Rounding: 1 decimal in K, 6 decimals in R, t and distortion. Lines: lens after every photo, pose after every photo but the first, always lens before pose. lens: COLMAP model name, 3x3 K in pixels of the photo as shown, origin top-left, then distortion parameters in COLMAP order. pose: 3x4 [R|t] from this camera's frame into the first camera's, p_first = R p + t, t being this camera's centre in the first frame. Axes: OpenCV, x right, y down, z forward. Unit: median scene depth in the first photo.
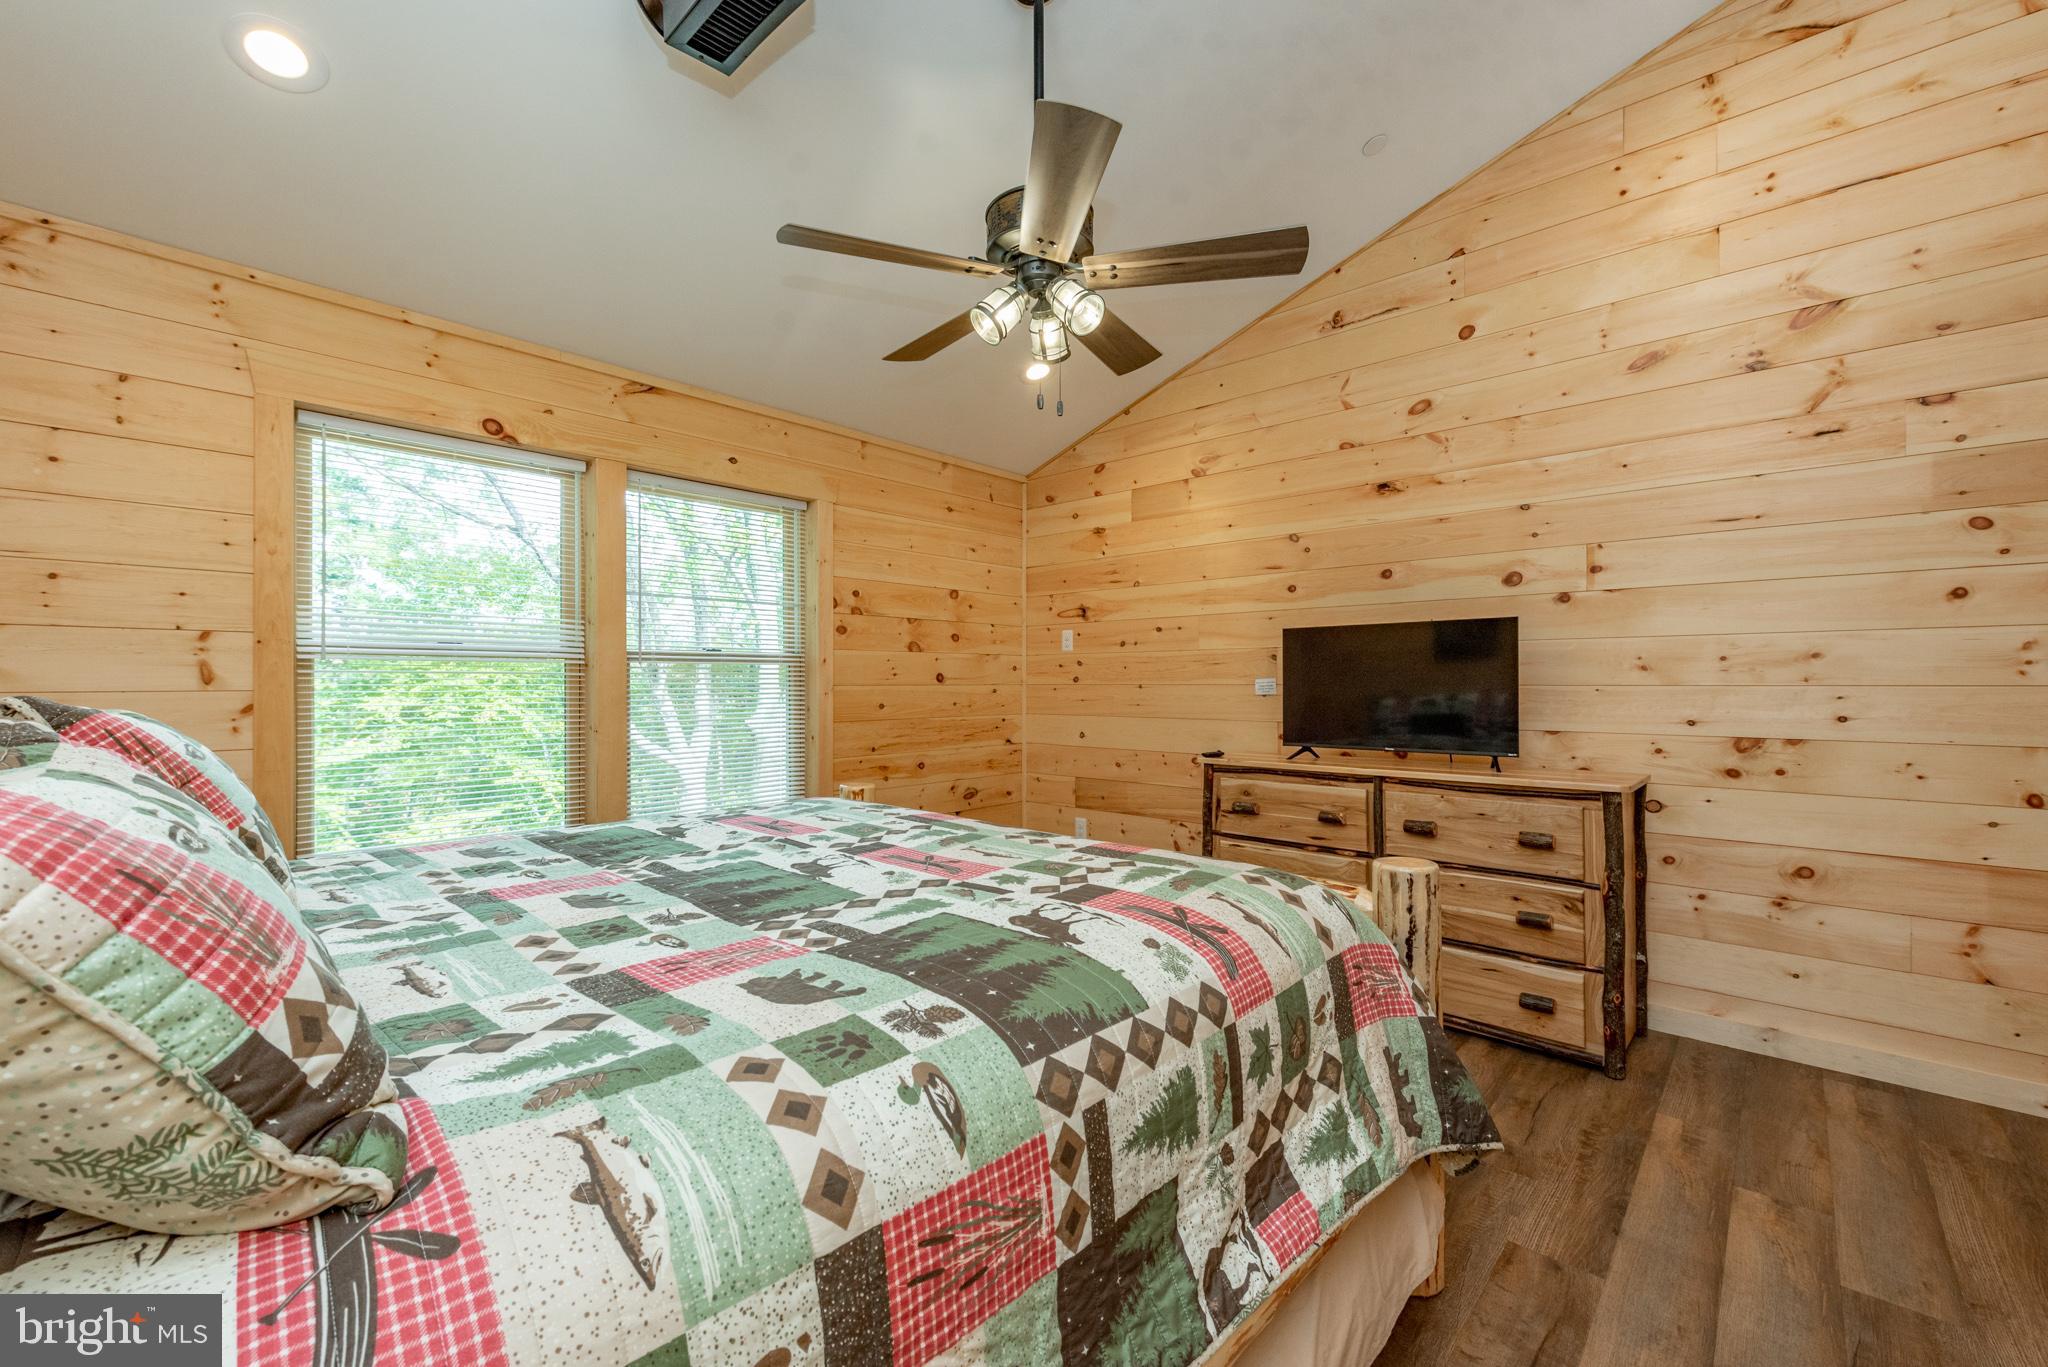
lens RADIAL K [[803.4, 0, 1027.6], [0, 803.4, 680.4], [0, 0, 1]] dist [0.001775, 0.000076]
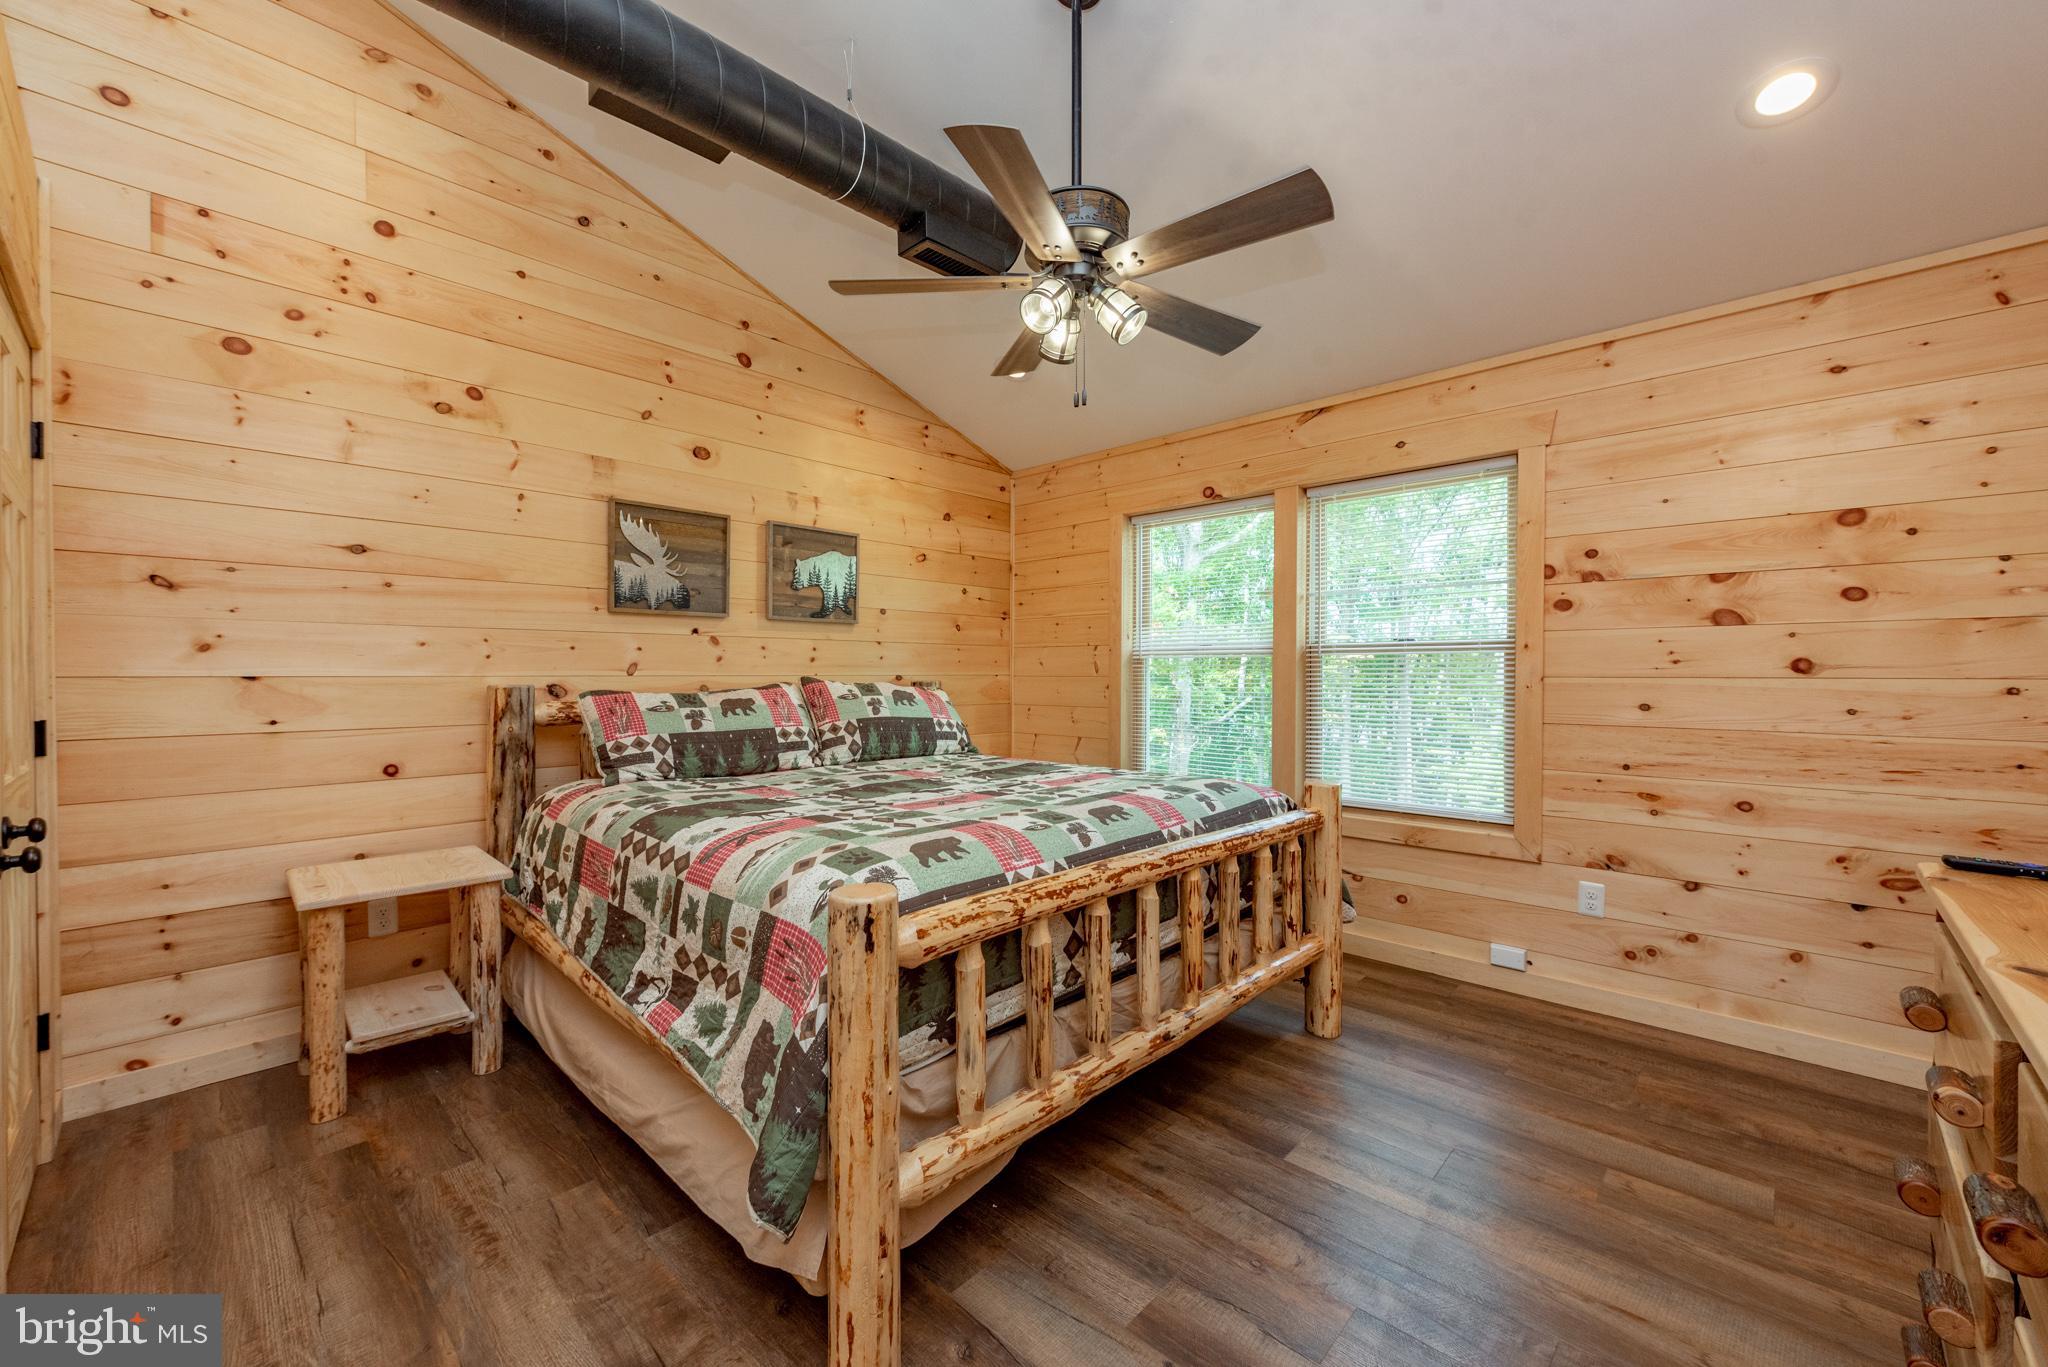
lens RADIAL K [[803.4, 0, 1028.1], [0, 803.4, 678.5], [0, 0, 1]] dist [0.001775, 0.000076]
pose [[0.004405, 0.011936, -0.999919, 0.588587], [0.003204, 0.999923, 0.011950, -0.003161], [0.999985, -0.003256, 0.004366, 0.524440]]
